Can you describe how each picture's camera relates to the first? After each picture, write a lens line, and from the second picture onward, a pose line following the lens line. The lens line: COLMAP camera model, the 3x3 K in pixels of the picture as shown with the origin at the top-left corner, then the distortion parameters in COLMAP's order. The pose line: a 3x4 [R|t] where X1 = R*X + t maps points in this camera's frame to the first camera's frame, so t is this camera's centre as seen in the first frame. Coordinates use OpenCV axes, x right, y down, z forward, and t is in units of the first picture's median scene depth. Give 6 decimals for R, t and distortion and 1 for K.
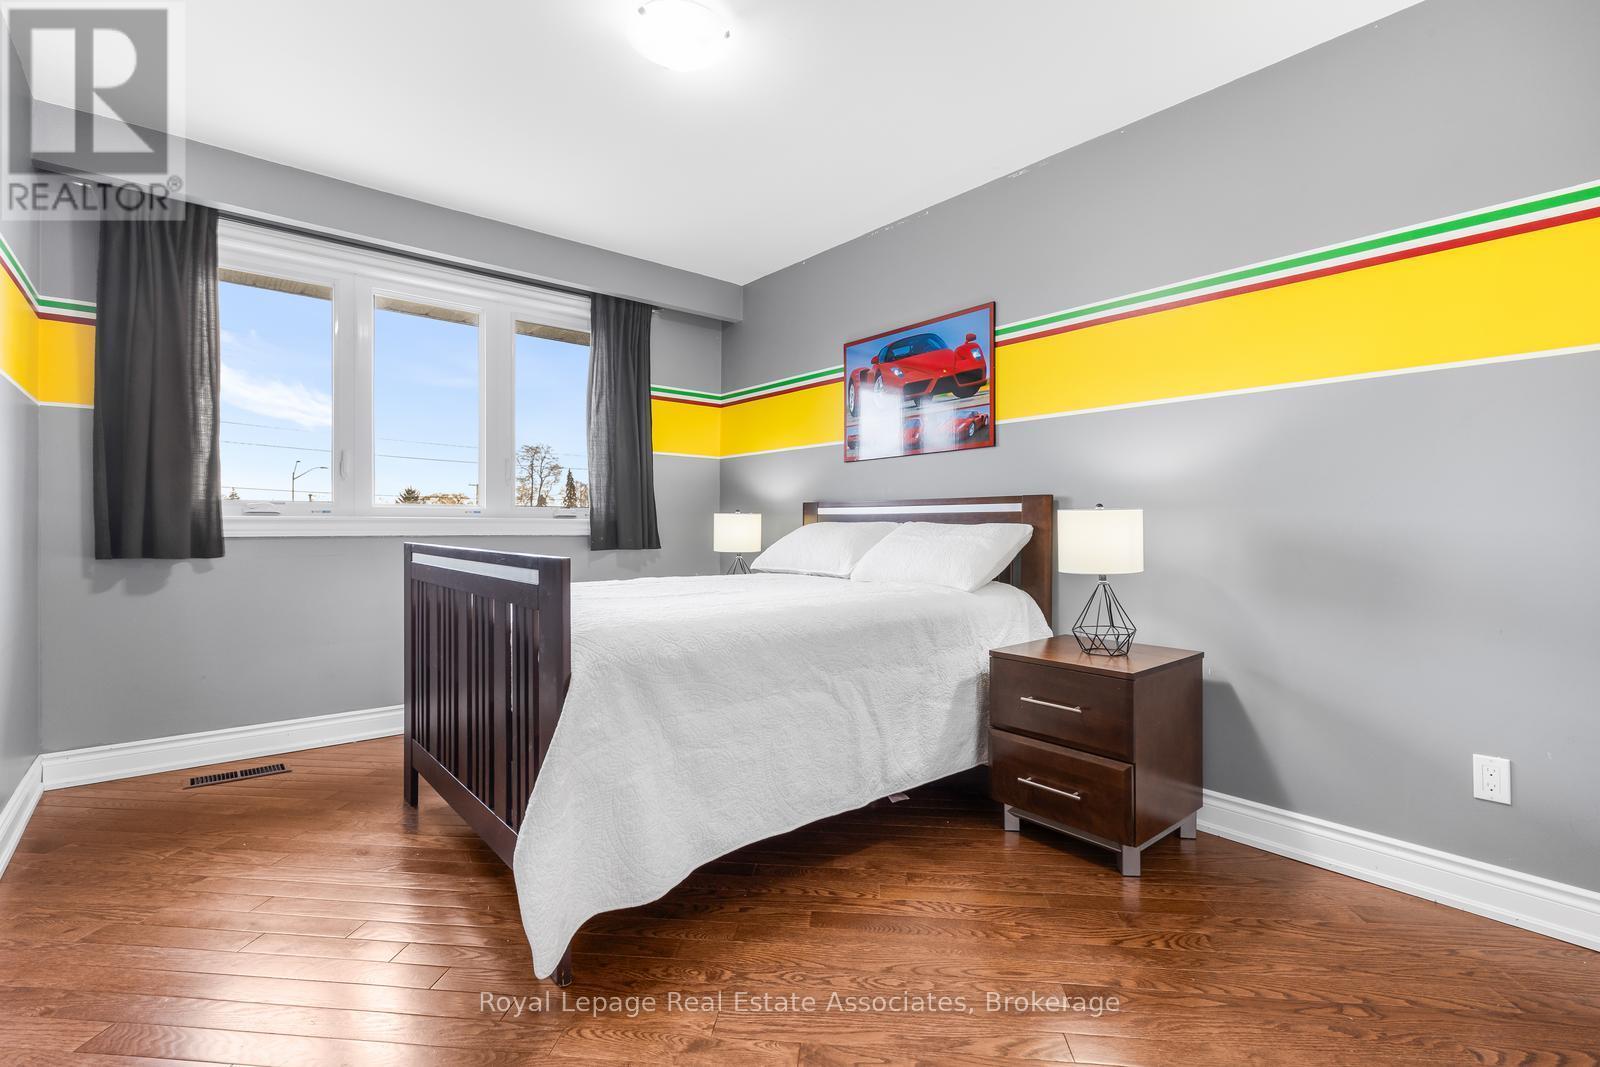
lens RADIAL K [[731.7, 0, 796.7], [0, 731.7, 529.2], [0, 0, 1]] dist [0.003008, 0.000007]
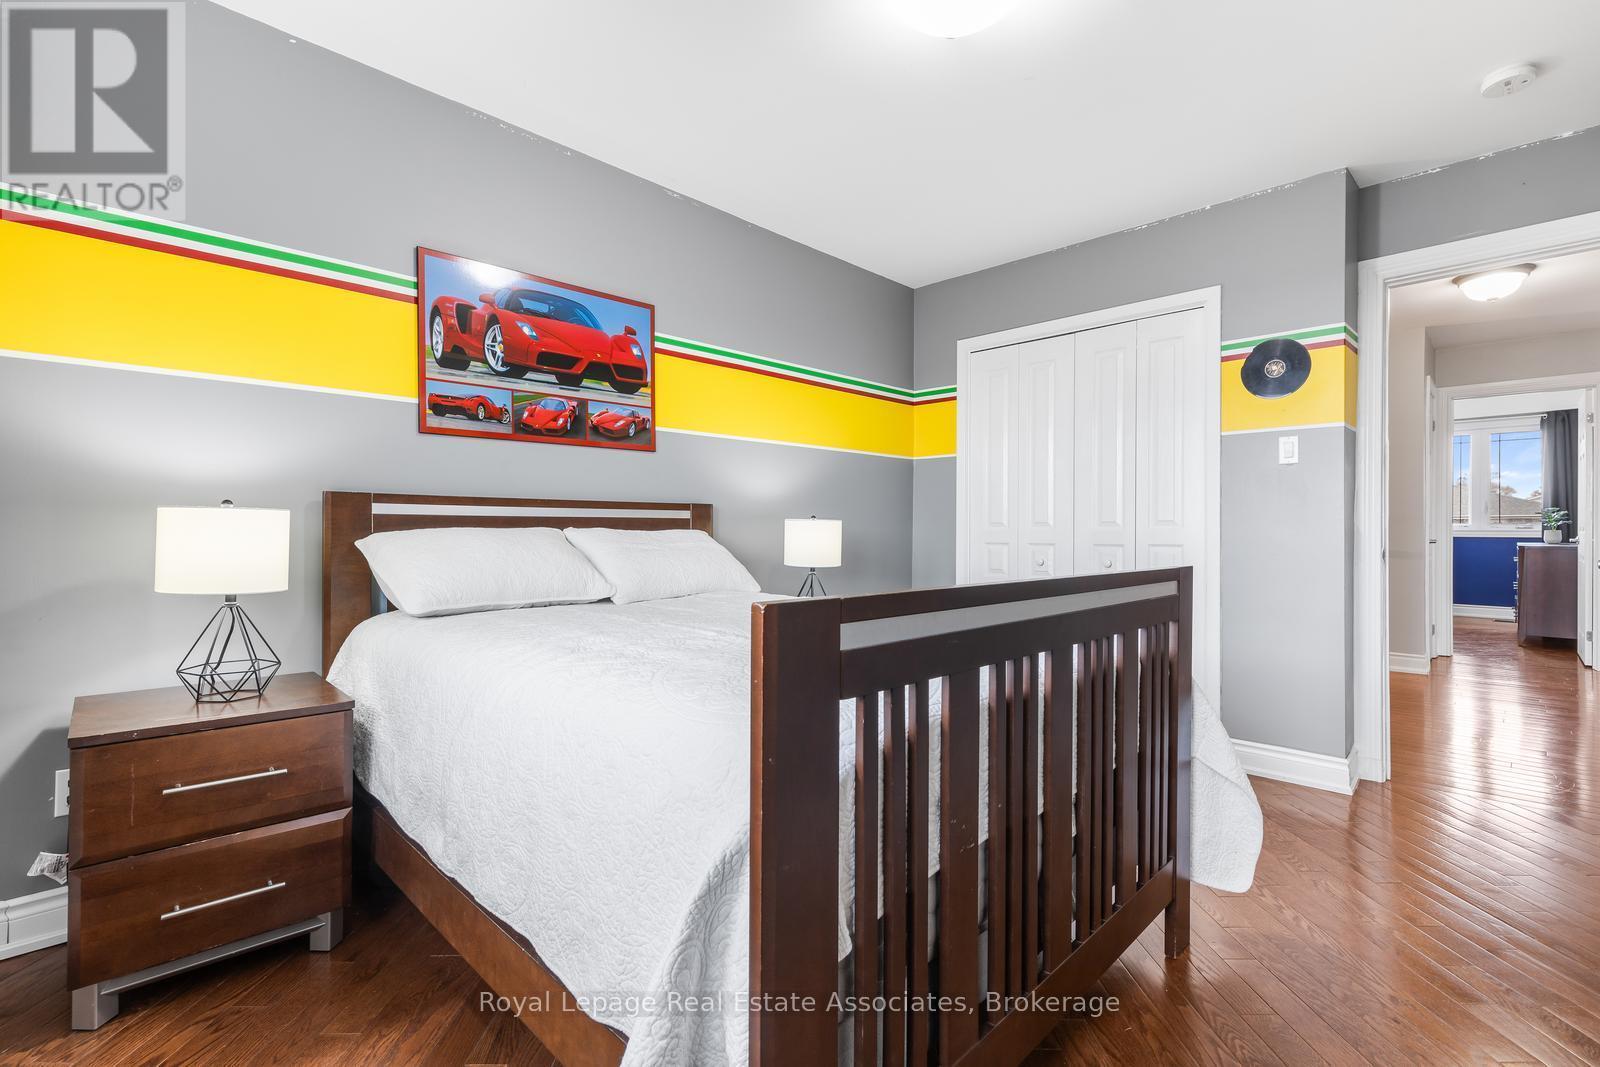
lens RADIAL K [[731.7, 0, 796.9], [0, 731.7, 530.2], [0, 0, 1]] dist [0.003008, 0.000007]
pose [[-0.097980, -0.002895, 0.995184, -0.723956], [0.003280, 0.999989, 0.003232, -0.009396], [-0.995183, 0.003581, -0.097969, 0.890267]]
